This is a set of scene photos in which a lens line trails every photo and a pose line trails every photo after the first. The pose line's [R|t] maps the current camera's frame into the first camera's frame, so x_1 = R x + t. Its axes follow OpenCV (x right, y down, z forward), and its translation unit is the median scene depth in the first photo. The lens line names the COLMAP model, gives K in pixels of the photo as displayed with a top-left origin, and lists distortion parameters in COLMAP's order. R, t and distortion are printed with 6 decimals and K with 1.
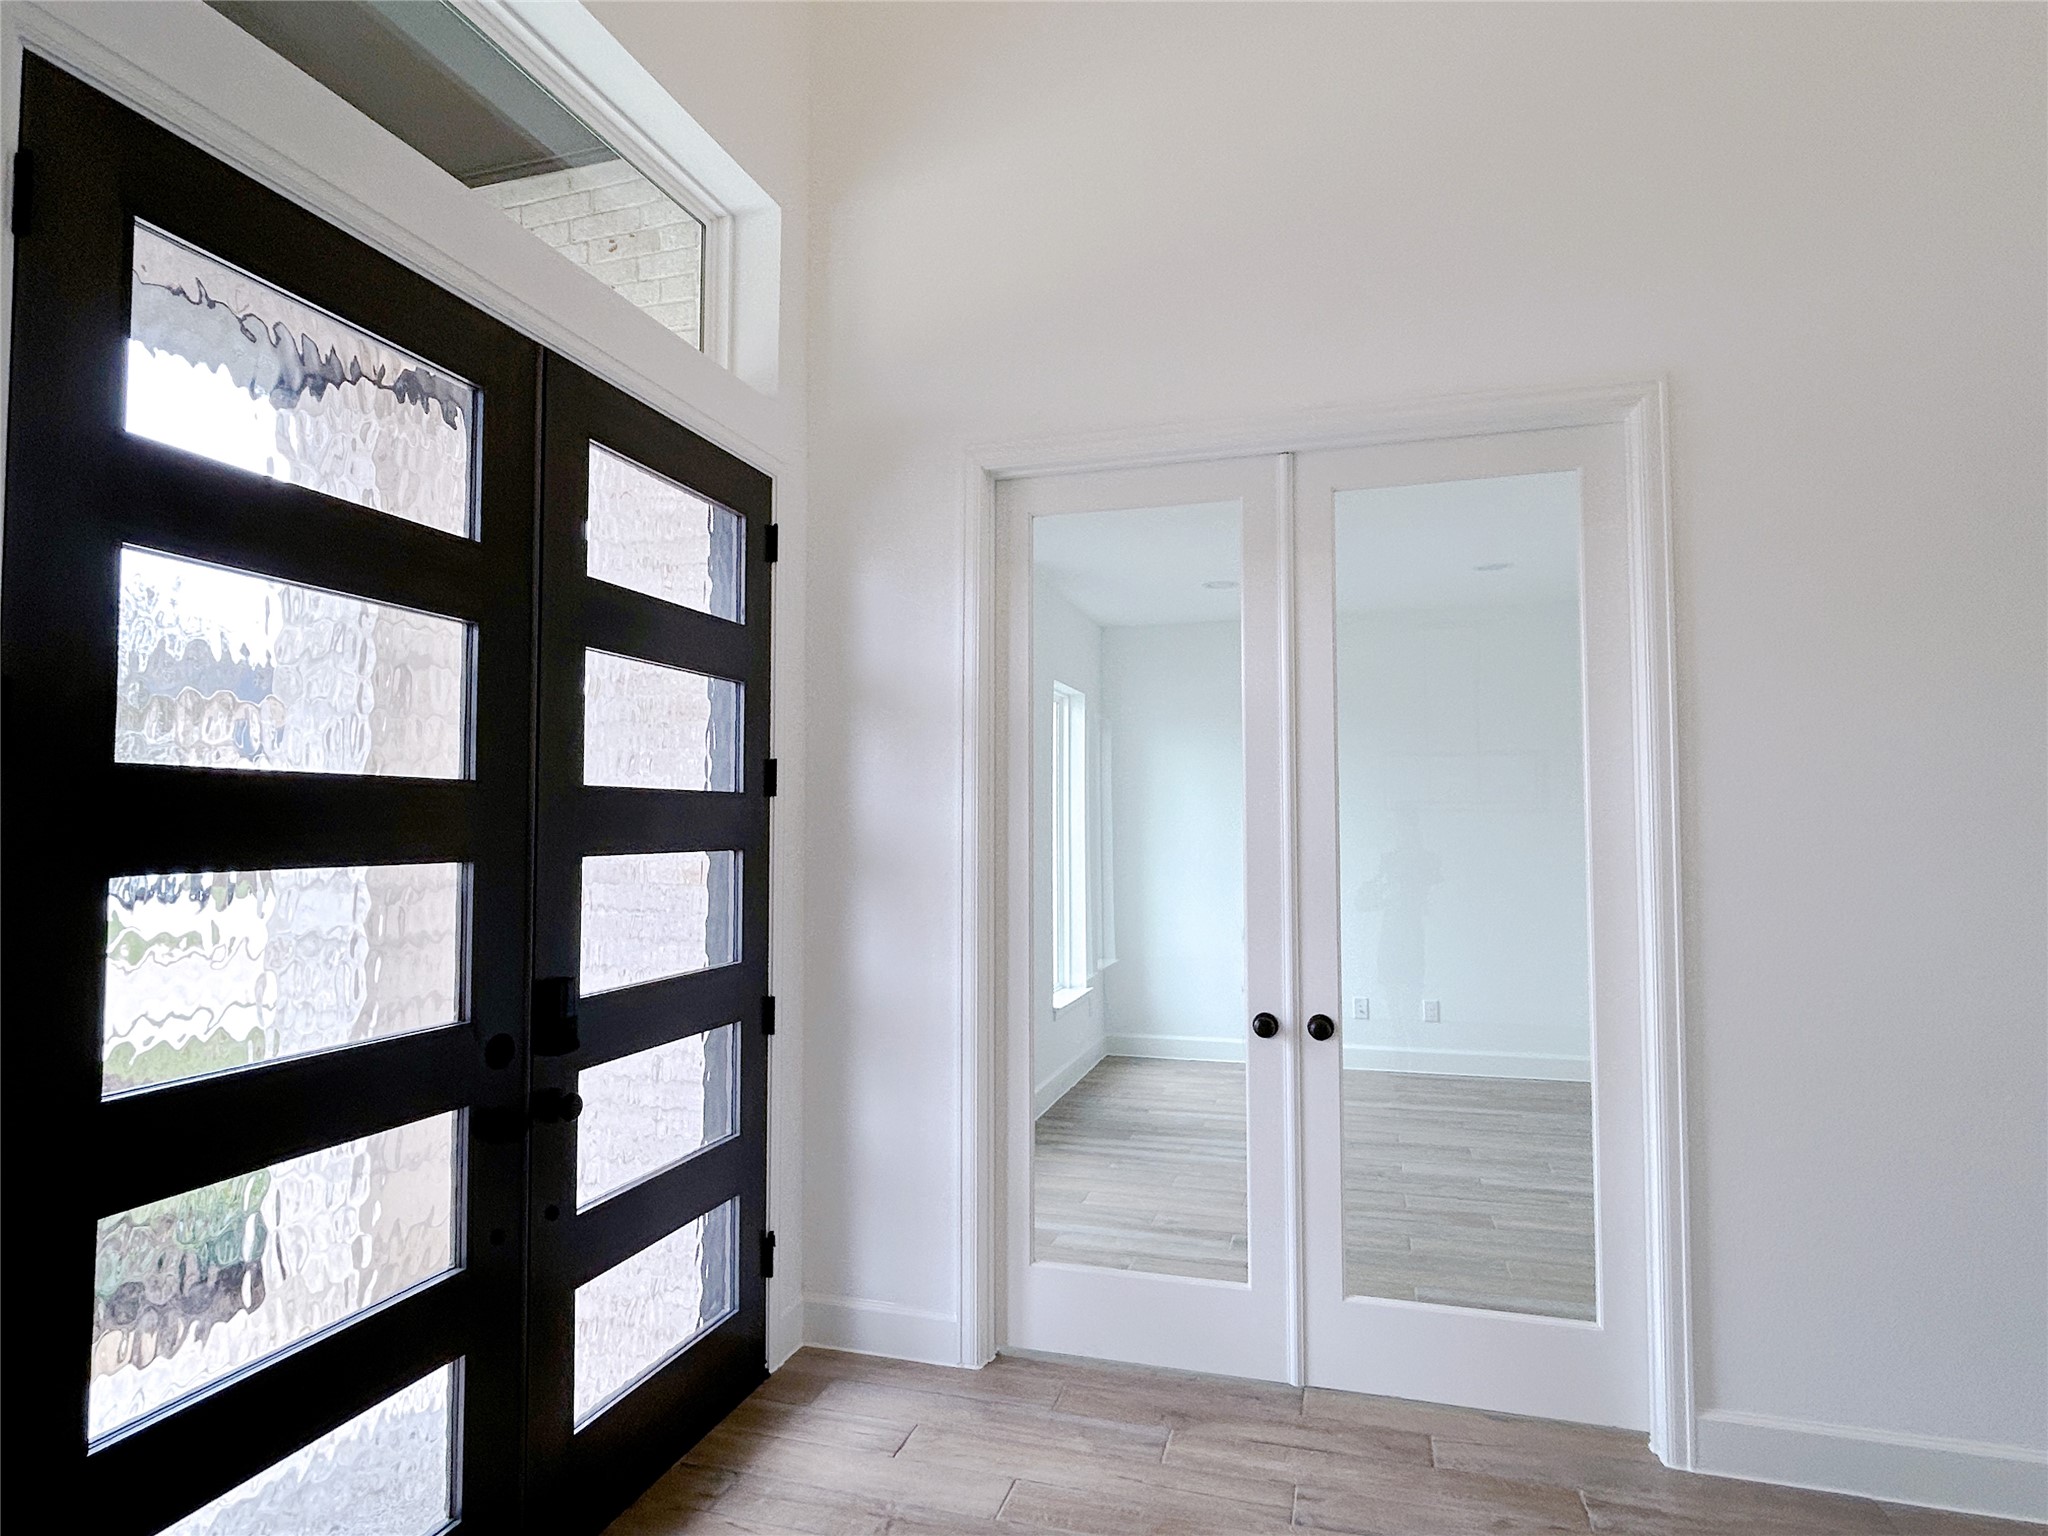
lens RADIAL K [[1159.3, 0, 1024.0], [0, 1159.3, 768.0], [0, 0, 1]] dist [0.007294, 0.001757]
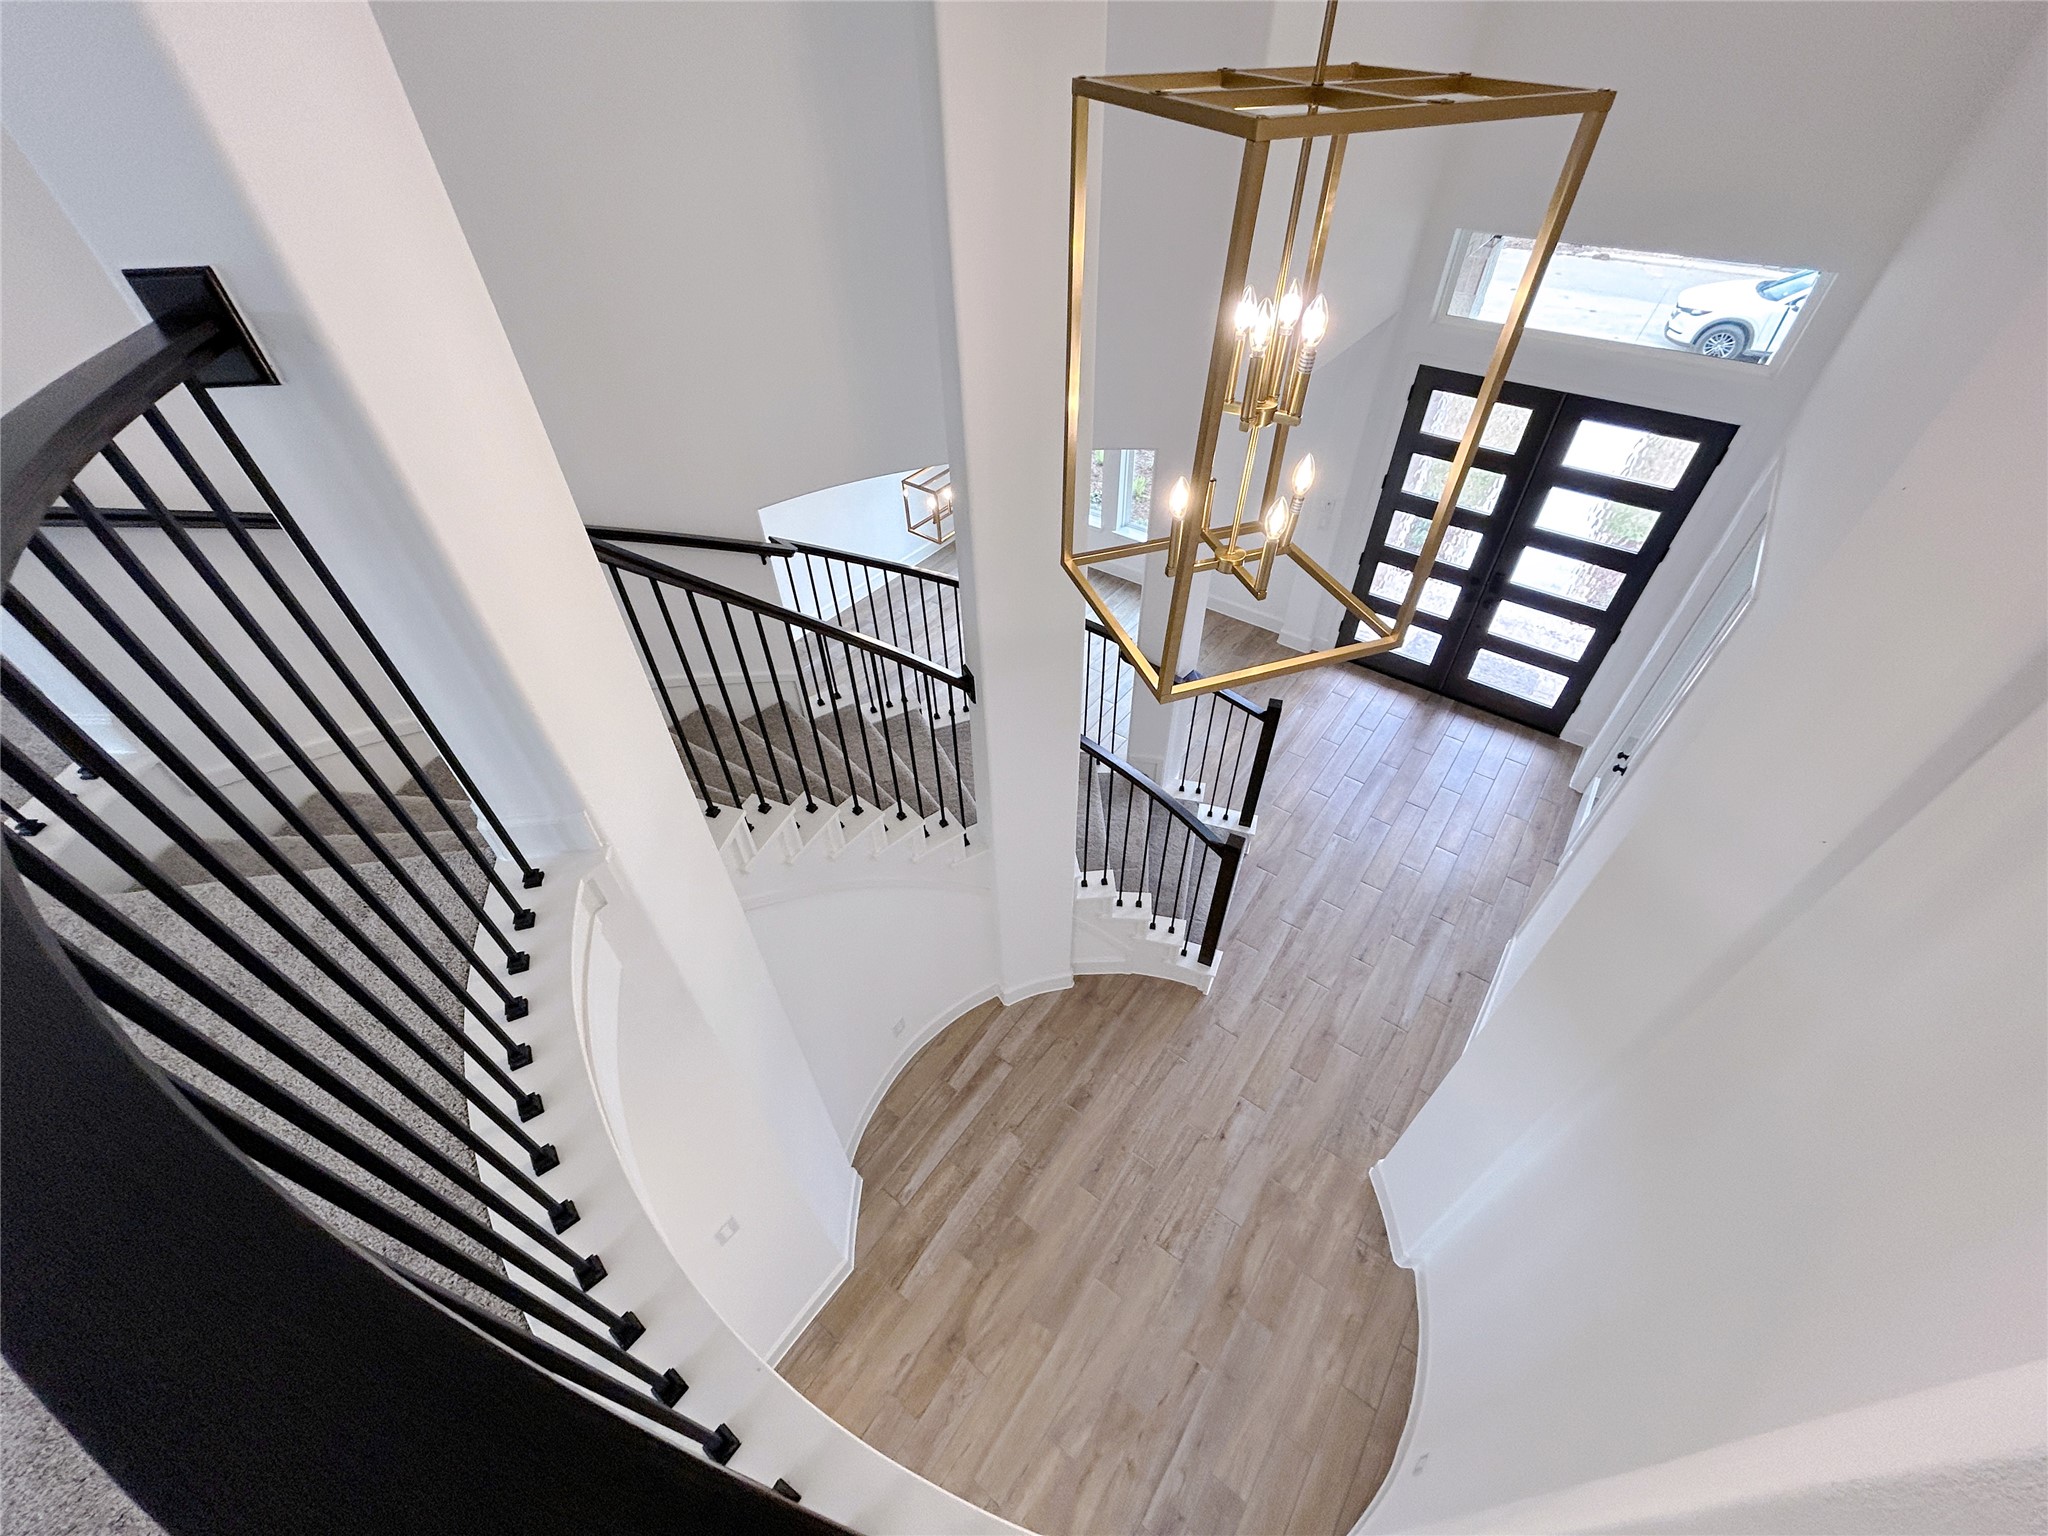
lens RADIAL K [[827.2, 0, 1019.1], [0, 827.2, 766.9], [0, 0, 1]] dist [0.001224, -0.000022]
pose [[-0.338259, 0.661172, -0.669651, 1.983939], [0.063092, 0.725930, 0.684868, -1.107527], [0.938936, 0.189413, -0.287267, 0.392346]]
